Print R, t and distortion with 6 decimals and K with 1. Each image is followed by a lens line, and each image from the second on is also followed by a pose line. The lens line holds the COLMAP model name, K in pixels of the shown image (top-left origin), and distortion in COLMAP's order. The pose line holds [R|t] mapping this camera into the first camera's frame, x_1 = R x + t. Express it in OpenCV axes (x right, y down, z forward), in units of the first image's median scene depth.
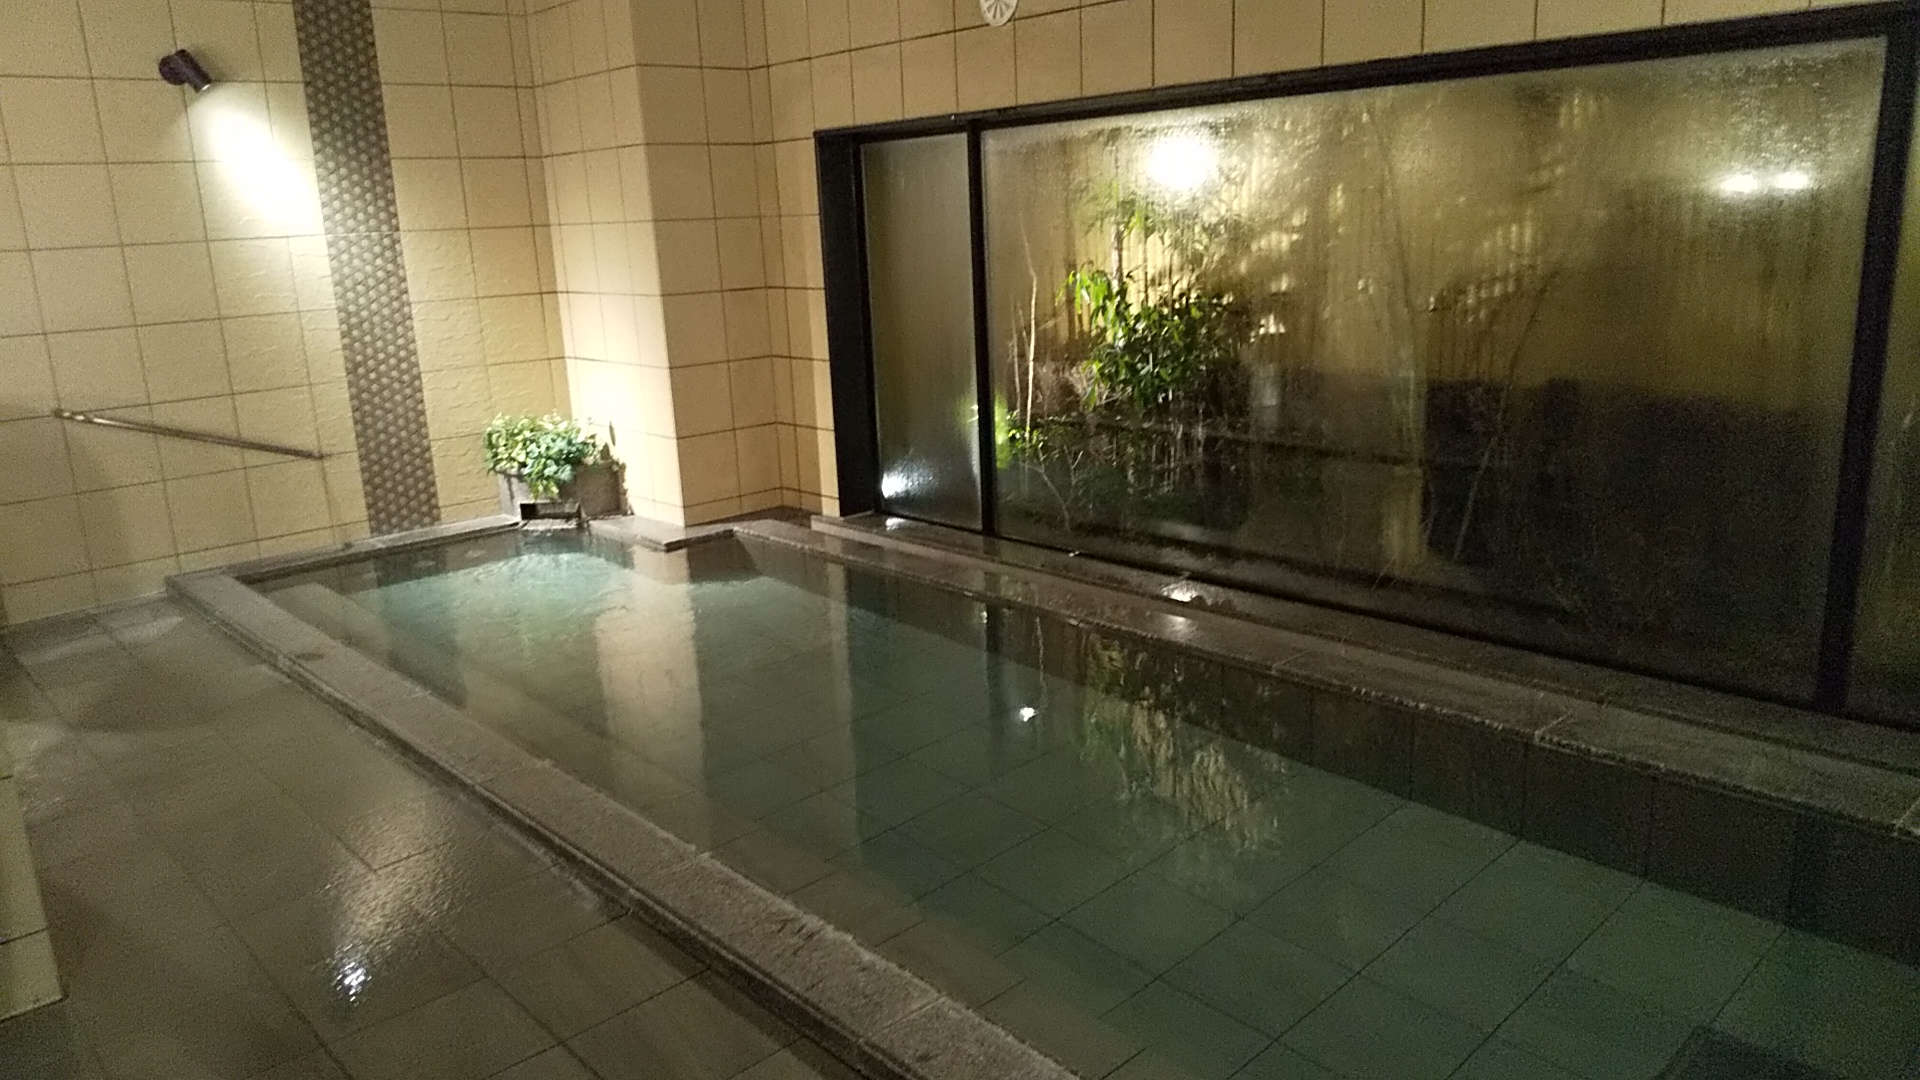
lens RADIAL K [[1348.3, 0, 960.8], [0, 1348.3, 540.5], [0, 0, 1]] dist [-0.010758, -0.003791]
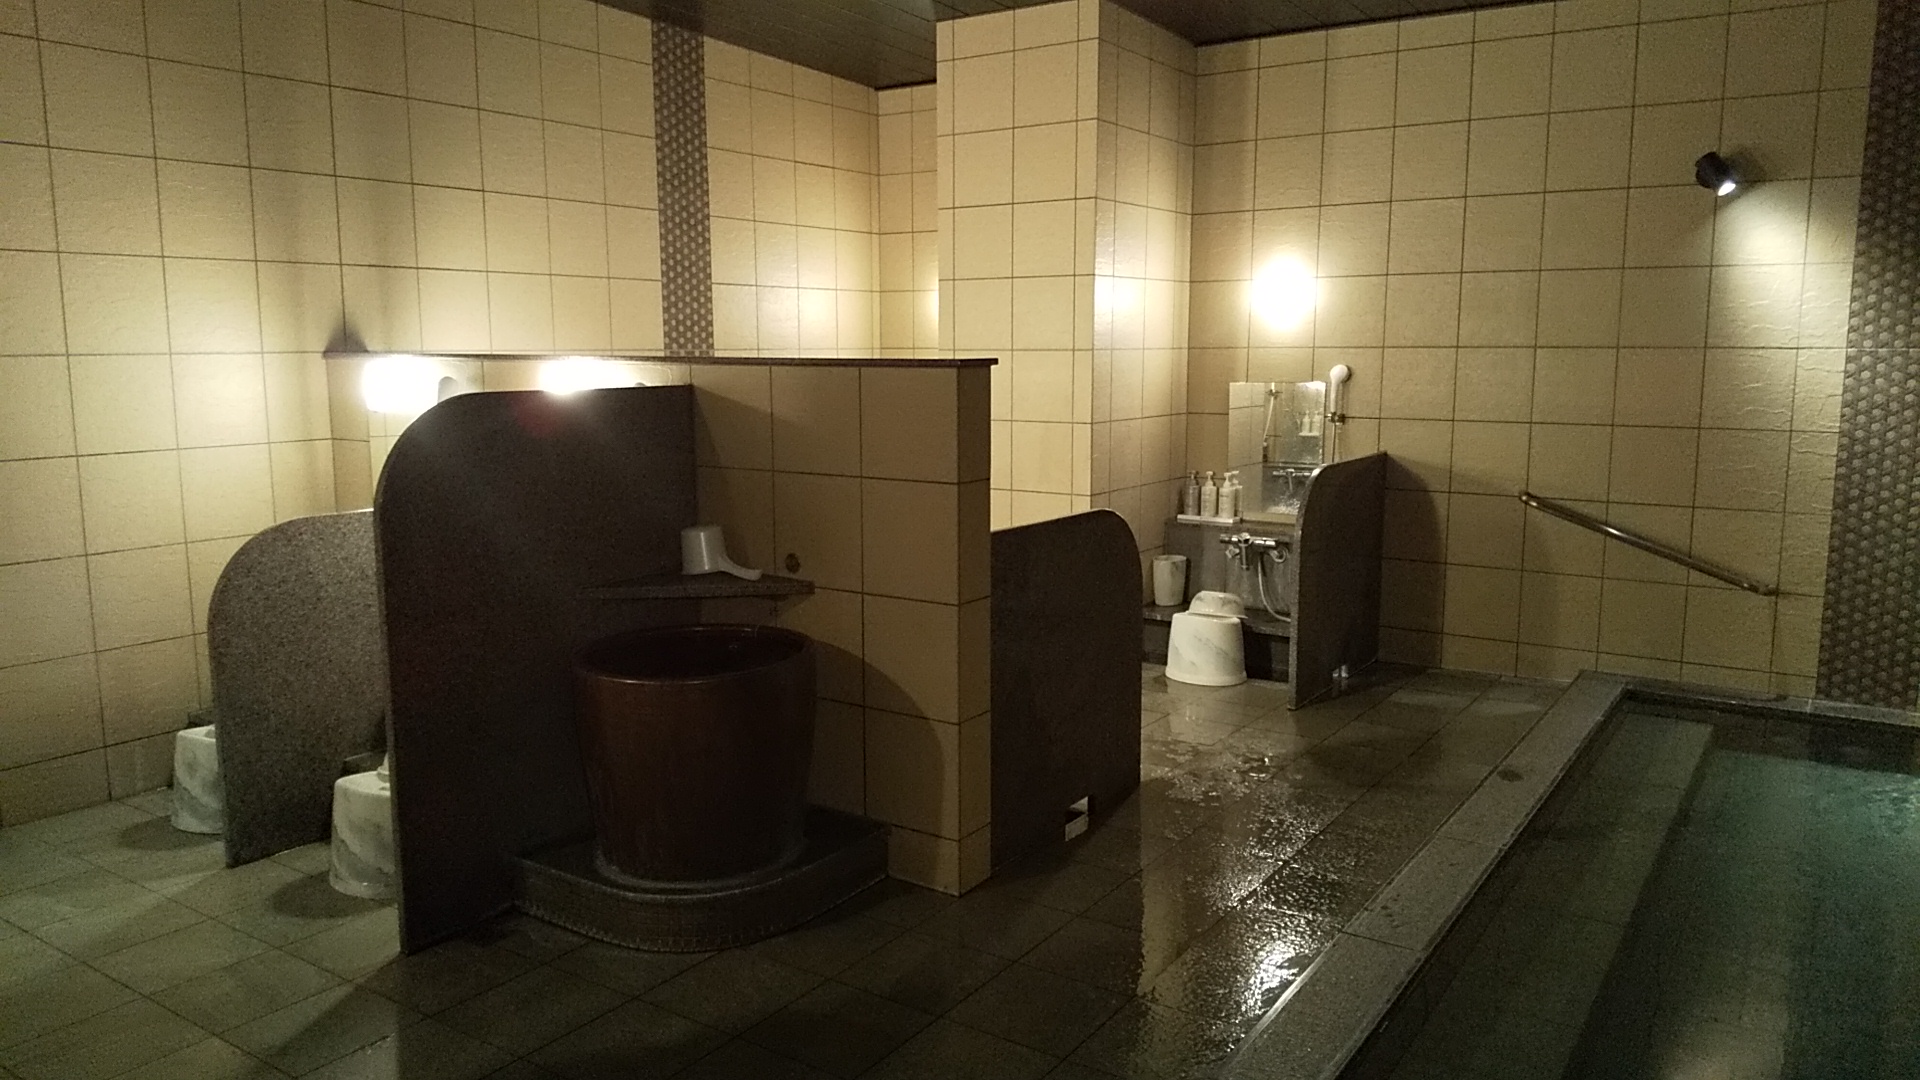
lens RADIAL K [[1348.3, 0, 961.8], [0, 1348.3, 538.6], [0, 0, 1]] dist [-0.010758, -0.003791]
pose [[0.230506, 0.184590, -0.955402, 0.238904], [-0.244351, 0.961362, 0.126787, -0.077843], [0.941891, 0.204228, 0.266704, 0.251383]]
